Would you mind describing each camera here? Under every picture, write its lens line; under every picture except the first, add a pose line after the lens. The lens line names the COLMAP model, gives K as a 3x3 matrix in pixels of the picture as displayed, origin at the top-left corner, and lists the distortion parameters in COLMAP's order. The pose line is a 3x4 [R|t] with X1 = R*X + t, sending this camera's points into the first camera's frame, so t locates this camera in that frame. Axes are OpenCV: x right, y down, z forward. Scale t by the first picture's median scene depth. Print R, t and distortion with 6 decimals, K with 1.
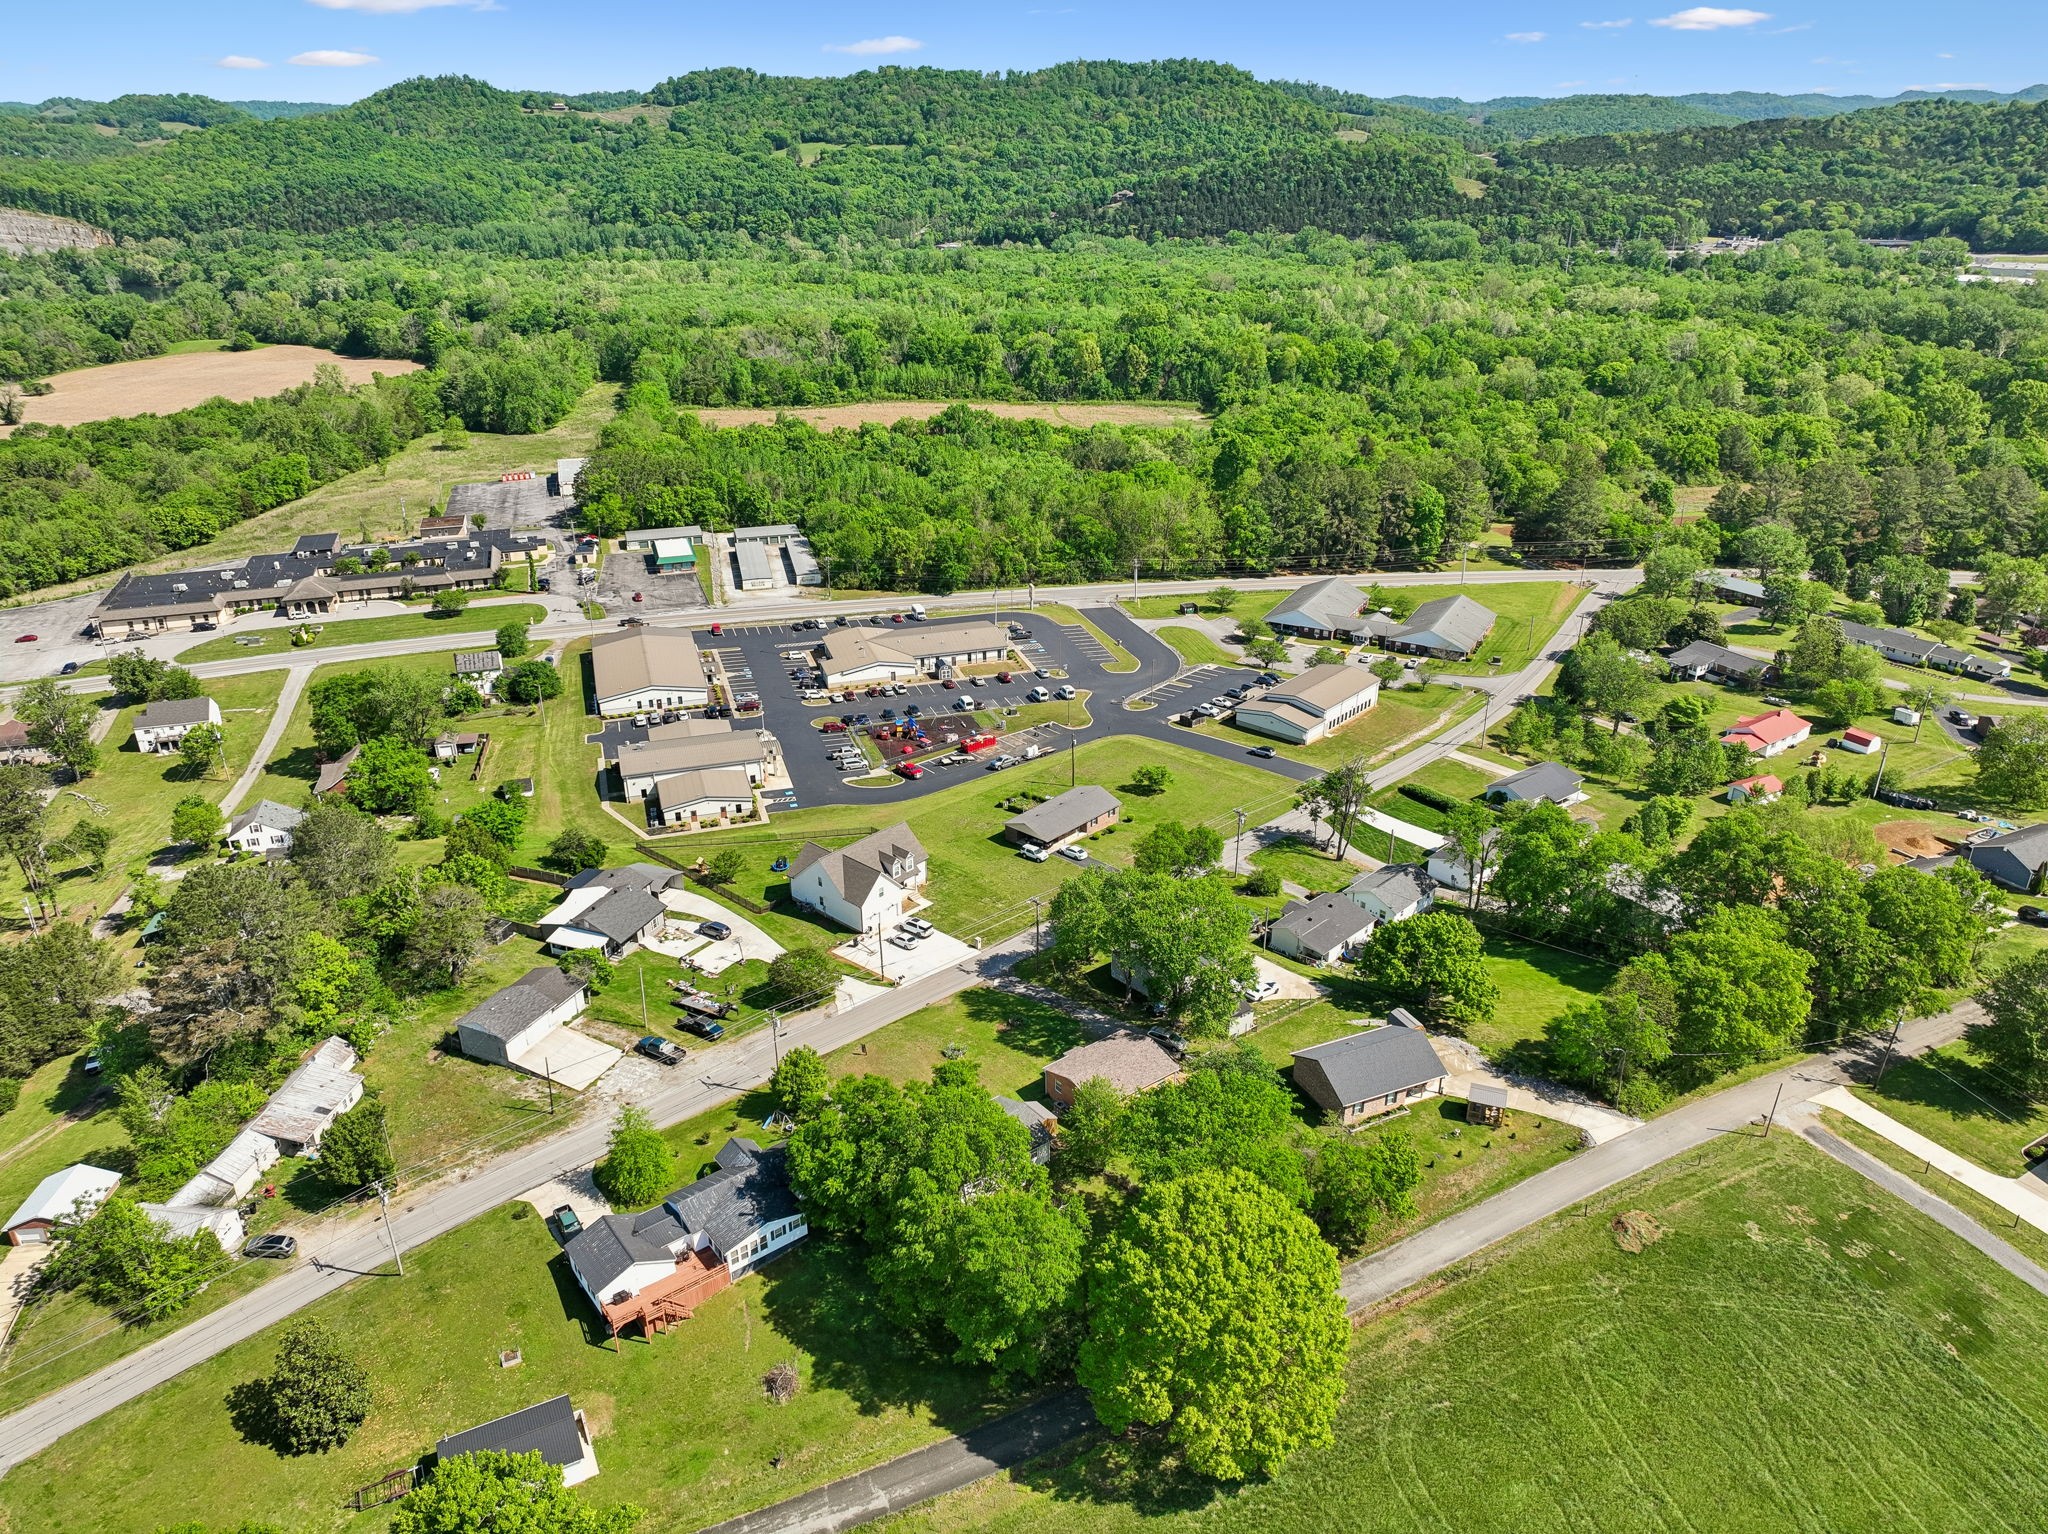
lens RADIAL K [[1526.8, 0, 1024.0], [0, 1526.8, 767.0], [0, 0, 1]] dist [-0.022875, 0.041319]
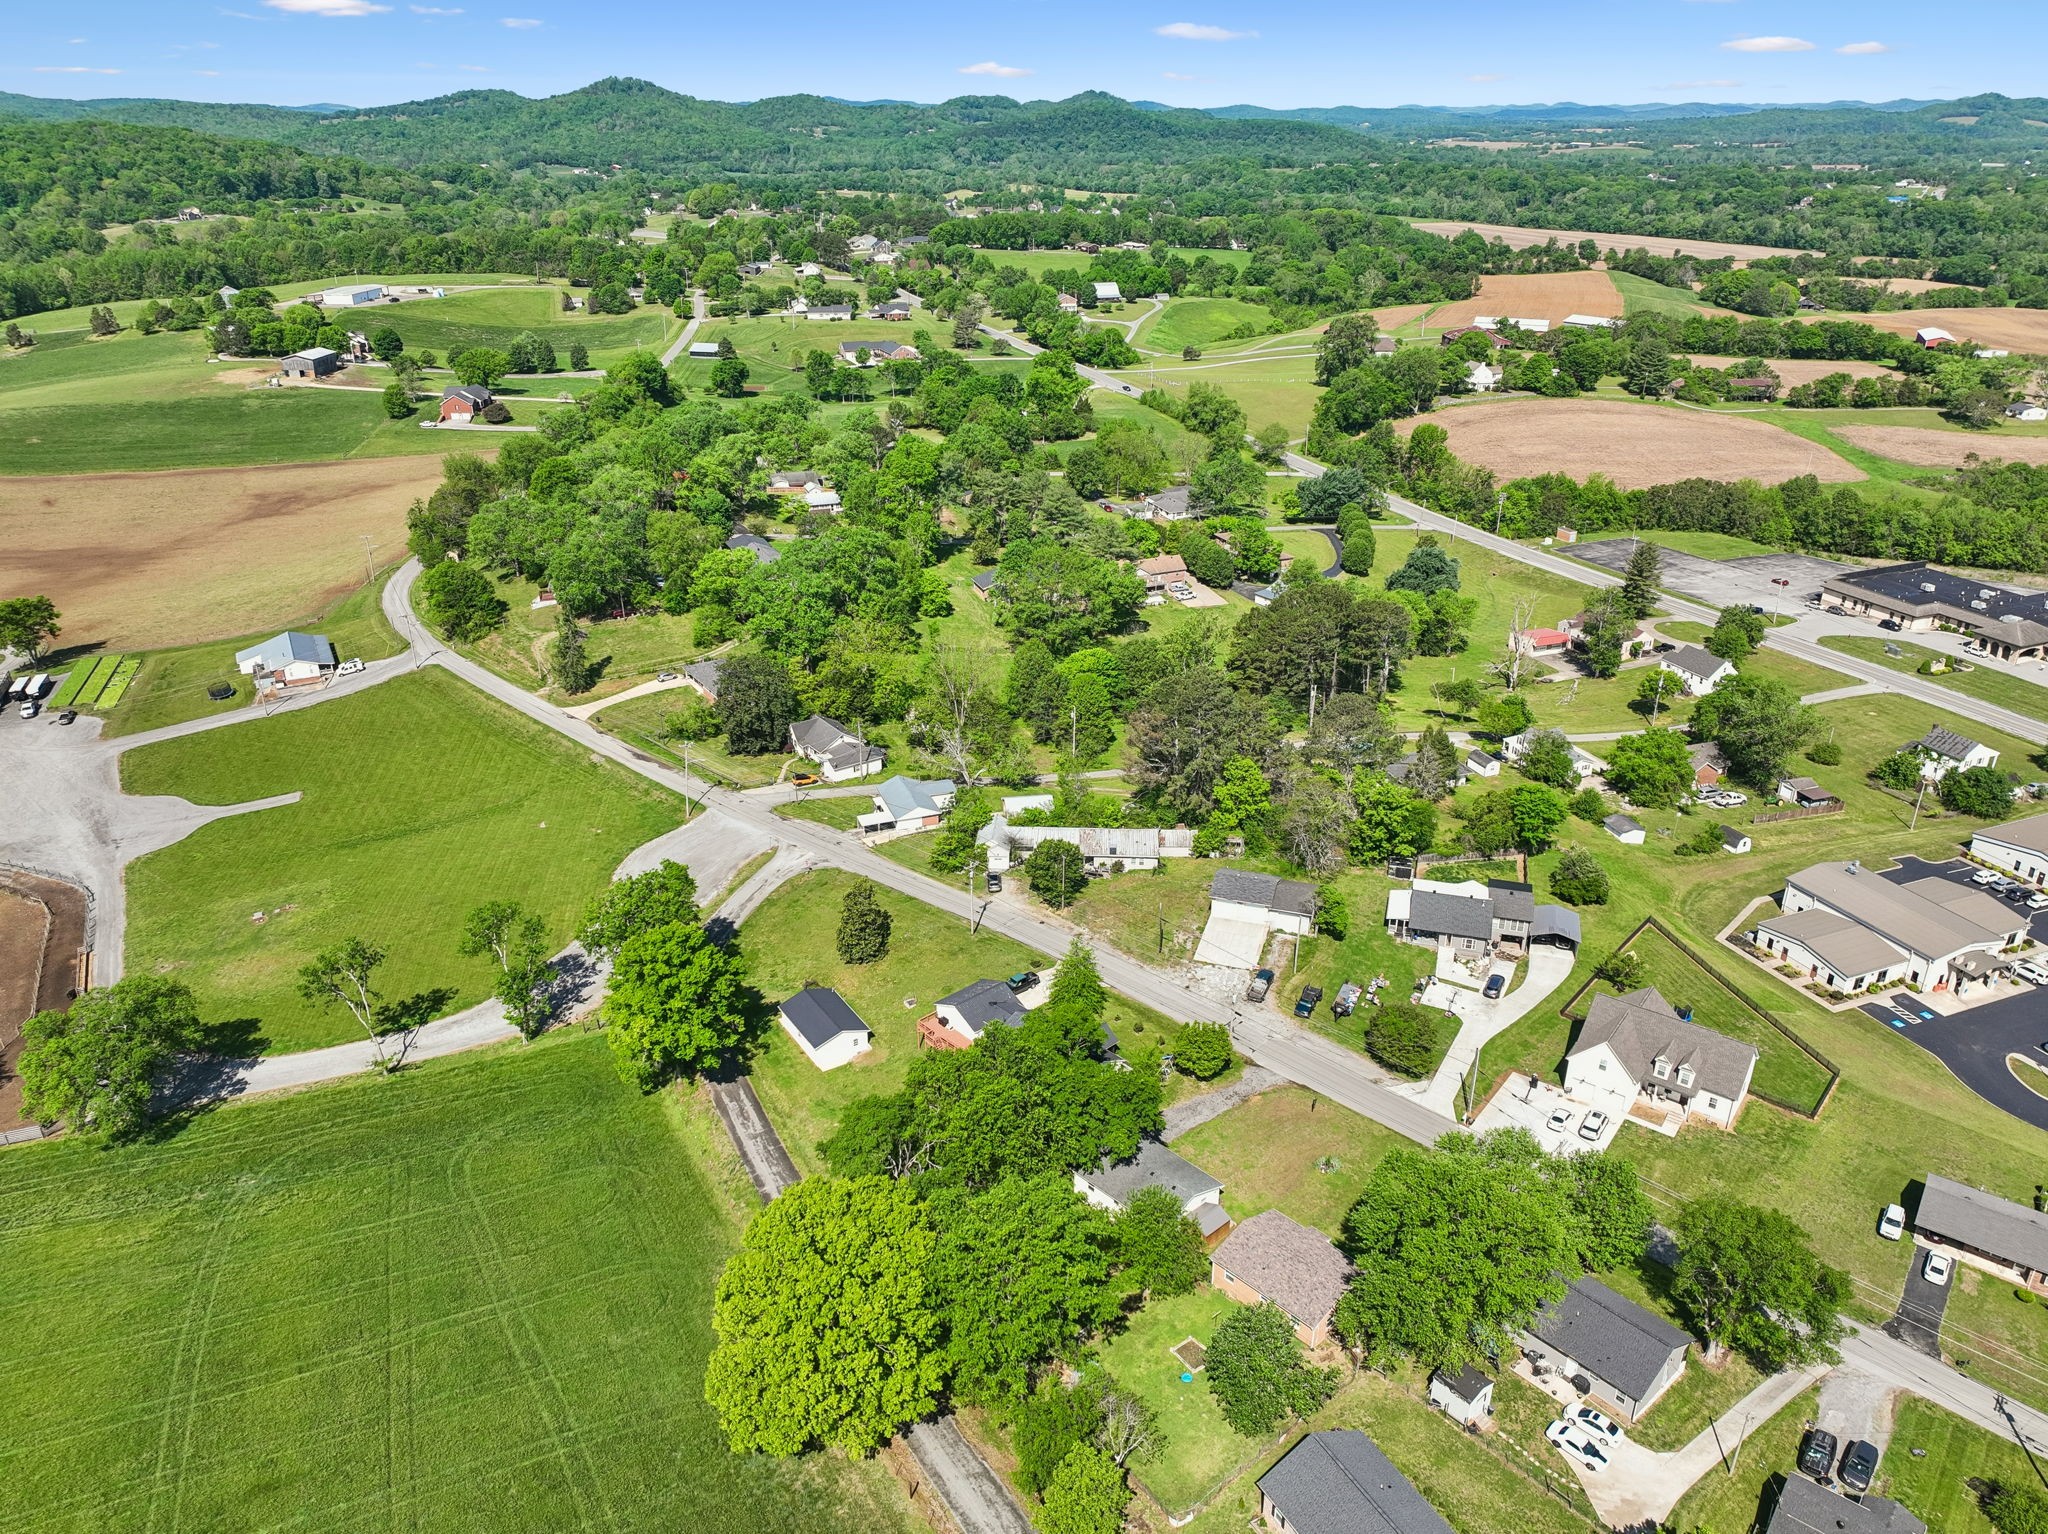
lens RADIAL K [[1526.8, 0, 1024.0], [0, 1526.8, 767.0], [0, 0, 1]] dist [-0.022875, 0.041319]
pose [[0.040581, 0.401961, -0.914757, 0.484718], [-0.389061, 0.849613, 0.356075, -0.188307], [0.920318, 0.341446, 0.190865, 0.417145]]
